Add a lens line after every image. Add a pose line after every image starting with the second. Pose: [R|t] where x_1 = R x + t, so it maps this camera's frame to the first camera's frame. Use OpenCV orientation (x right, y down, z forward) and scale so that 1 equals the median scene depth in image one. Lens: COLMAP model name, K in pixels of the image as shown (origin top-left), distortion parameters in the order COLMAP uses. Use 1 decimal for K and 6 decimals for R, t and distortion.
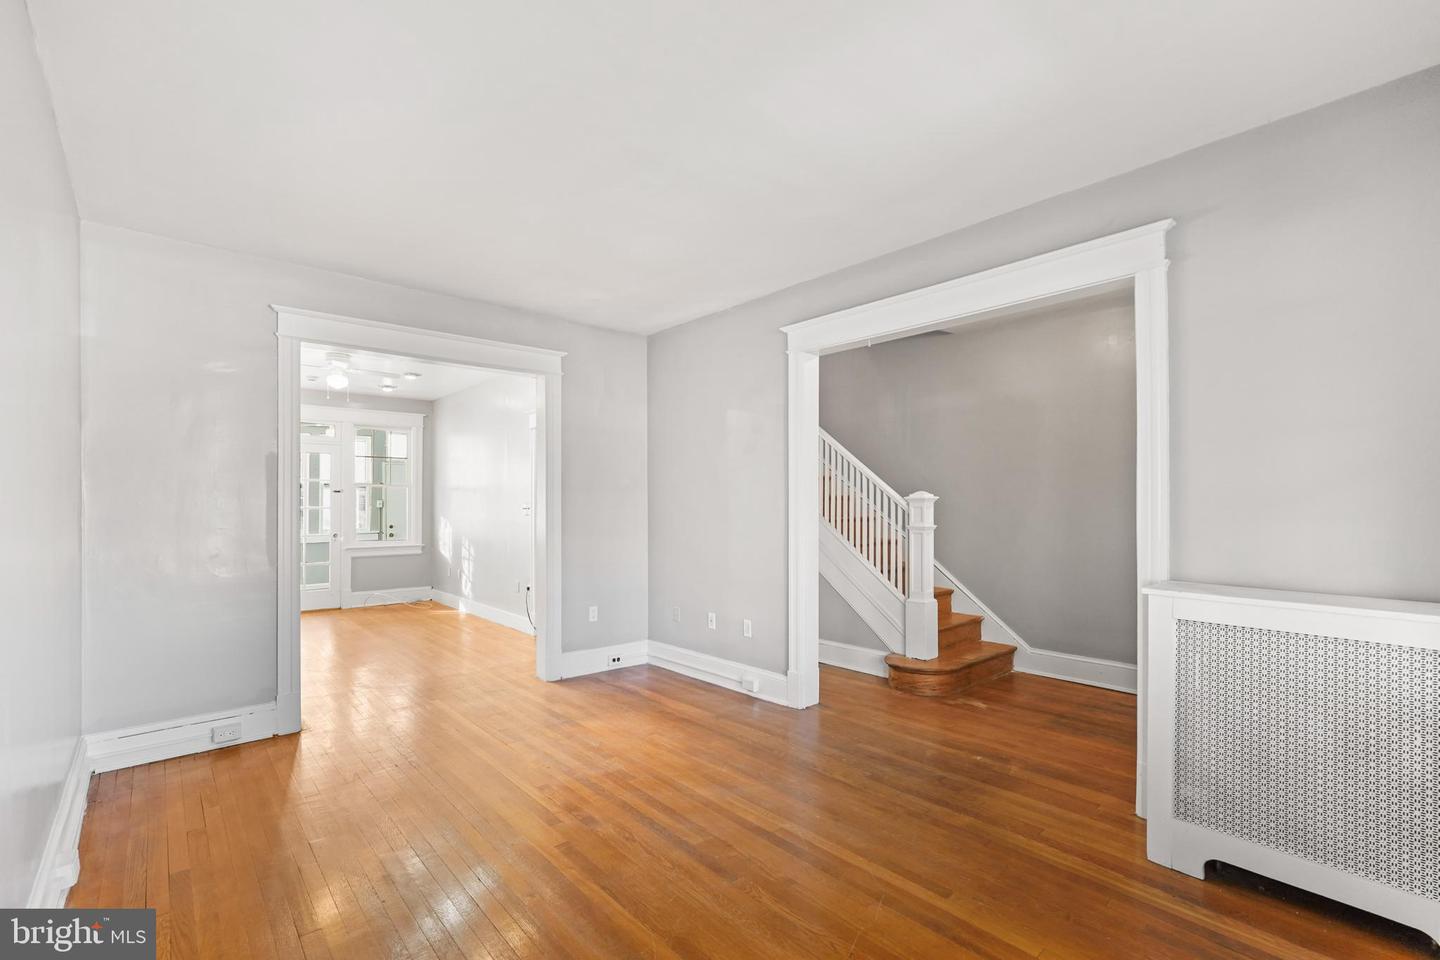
lens RADIAL K [[644.1, 0, 720.3], [0, 644.1, 500.8], [0, 0, 1]] dist [0.001416, 0.000948]
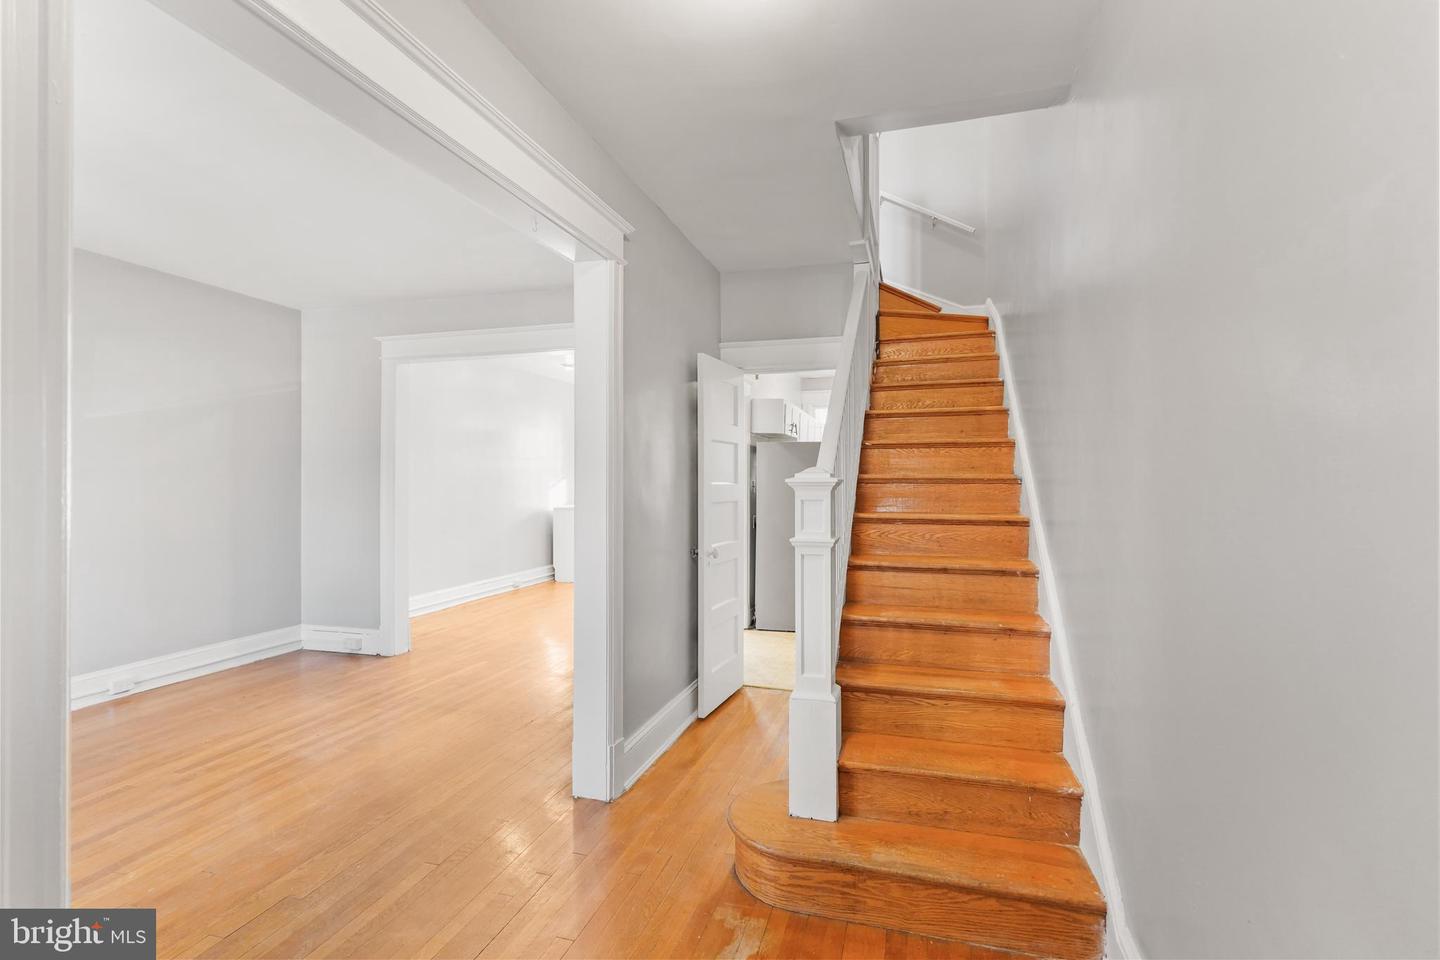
lens RADIAL K [[681.5, 0, 720.0], [0, 681.5, 480.0], [0, 0, 1]] dist [-0.000078, 0.000801]
pose [[0.522979, 0.001511, -0.852344, 0.808100], [0.001089, 0.999996, 0.002441, -0.006230], [0.852345, -0.002205, 0.522976, 0.764149]]
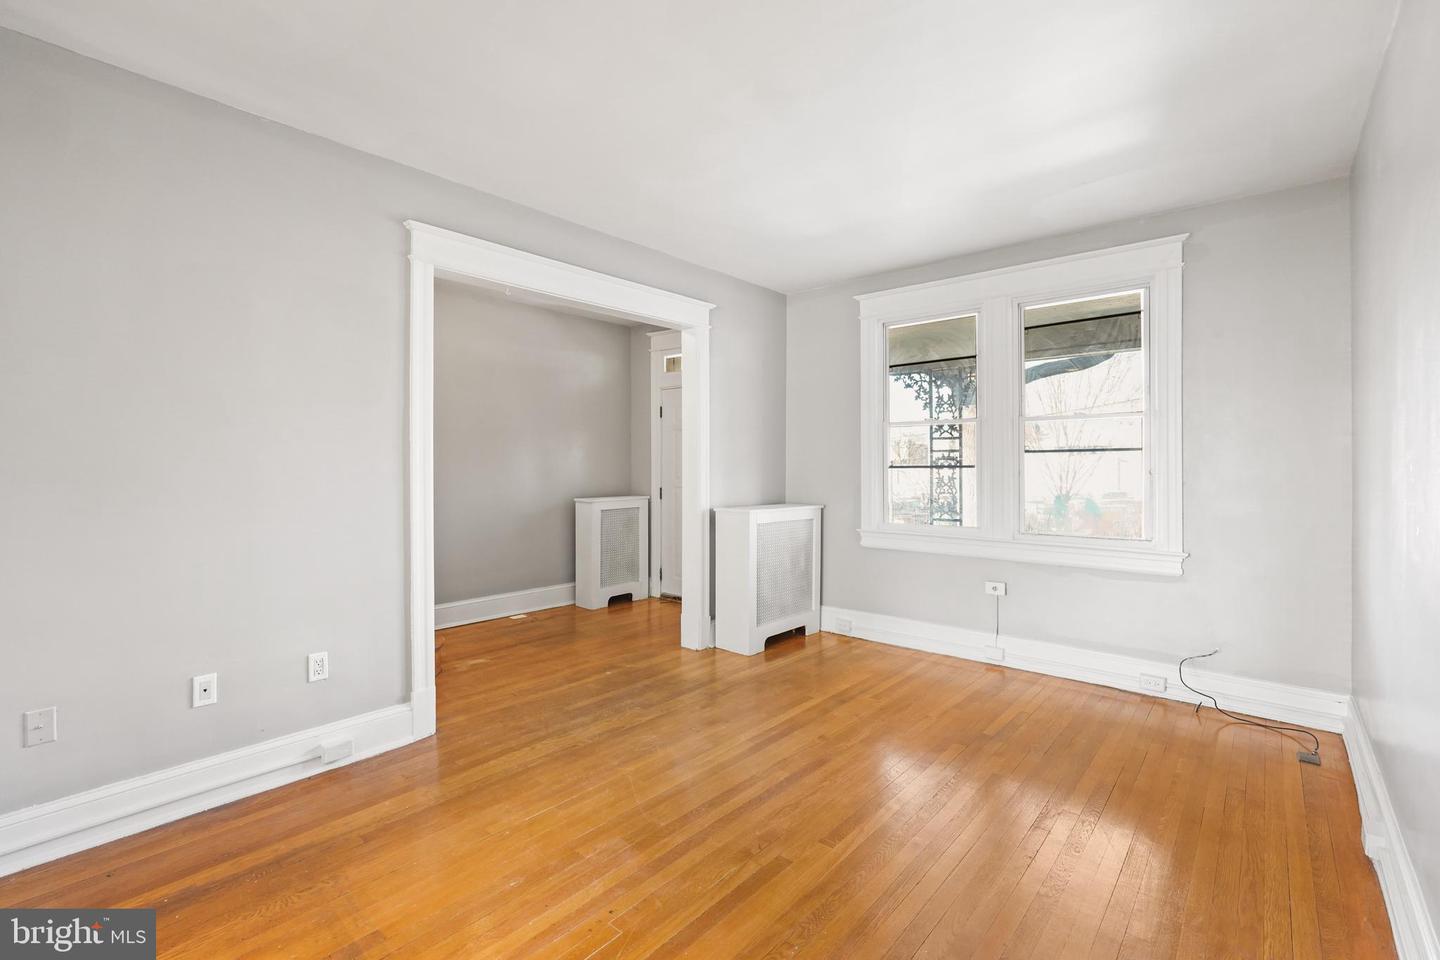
lens RADIAL K [[632.2, 0, 723.8], [0, 632.2, 468.8], [0, 0, 1]] dist [-0.002132, 0.000002]
pose [[-0.128302, 0.000962, 0.991735, -0.661866], [-0.001743, 0.999998, -0.001195, 0.010811], [-0.991734, -0.001881, -0.128300, 0.759973]]
